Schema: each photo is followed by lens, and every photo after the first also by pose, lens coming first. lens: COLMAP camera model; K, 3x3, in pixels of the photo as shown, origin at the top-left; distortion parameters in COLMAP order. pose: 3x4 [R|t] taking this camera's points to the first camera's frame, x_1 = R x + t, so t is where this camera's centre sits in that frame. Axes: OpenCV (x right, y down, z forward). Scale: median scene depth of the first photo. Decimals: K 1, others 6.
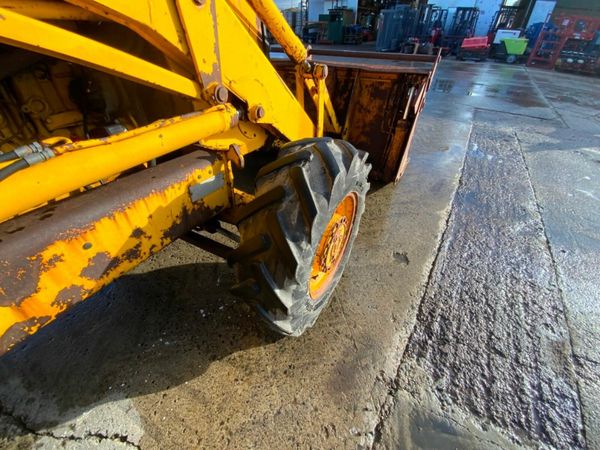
lens RADIAL K [[242.0, 0, 300.0], [0, 242.0, 225.0], [0, 0, 1]] dist [0.018322, -0.017008]
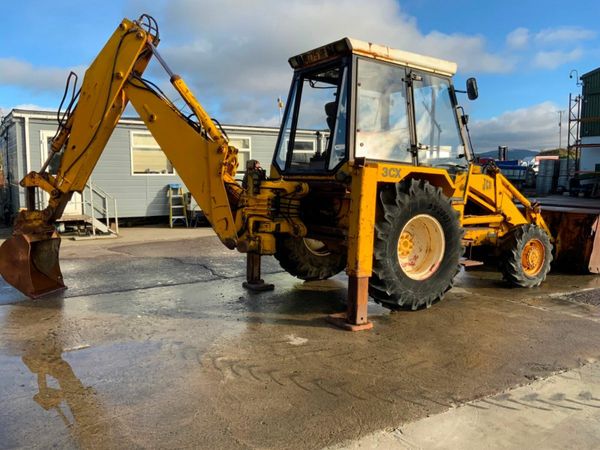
lens RADIAL K [[495.5, 0, 300.0], [0, 495.5, 225.0], [0, 0, 1]] dist [0.097279, -0.189278]
pose [[0.875761, 0.045833, -0.480565, 0.383920], [-0.300711, 0.830546, -0.468792, 2.318254], [0.377645, 0.555061, 0.741142, -3.209966]]
